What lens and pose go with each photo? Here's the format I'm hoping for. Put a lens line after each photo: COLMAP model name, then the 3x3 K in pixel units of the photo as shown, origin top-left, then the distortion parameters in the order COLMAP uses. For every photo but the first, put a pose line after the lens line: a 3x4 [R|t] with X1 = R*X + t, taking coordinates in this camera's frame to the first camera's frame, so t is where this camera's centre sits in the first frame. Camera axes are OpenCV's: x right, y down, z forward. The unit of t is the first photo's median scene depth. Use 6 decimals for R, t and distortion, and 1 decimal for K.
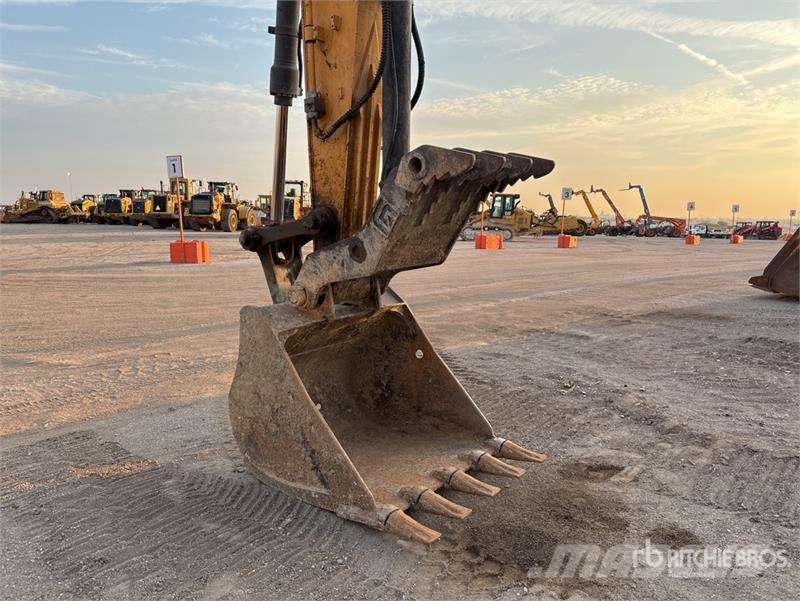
lens RADIAL K [[598.1, 0, 400.0], [0, 598.1, 300.5], [0, 0, 1]] dist [0.047125, -0.070999]
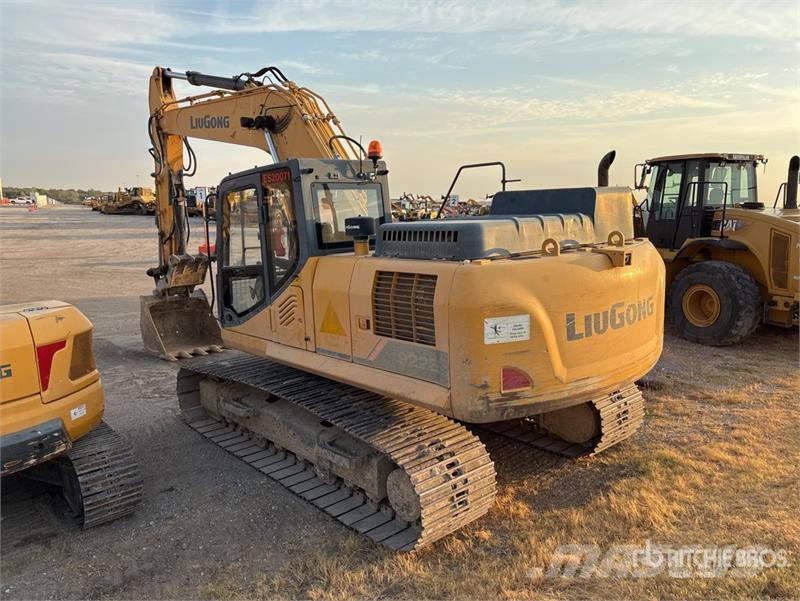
lens RADIAL K [[601.2, 0, 402.6], [0, 601.2, 306.1], [0, 0, 1]] dist [0.043949, -0.057452]
pose [[0.990932, 0.033767, -0.130053, 0.204107], [-0.029547, 0.998977, 0.034247, -0.011178], [0.131076, -0.030093, 0.990915, -0.265225]]
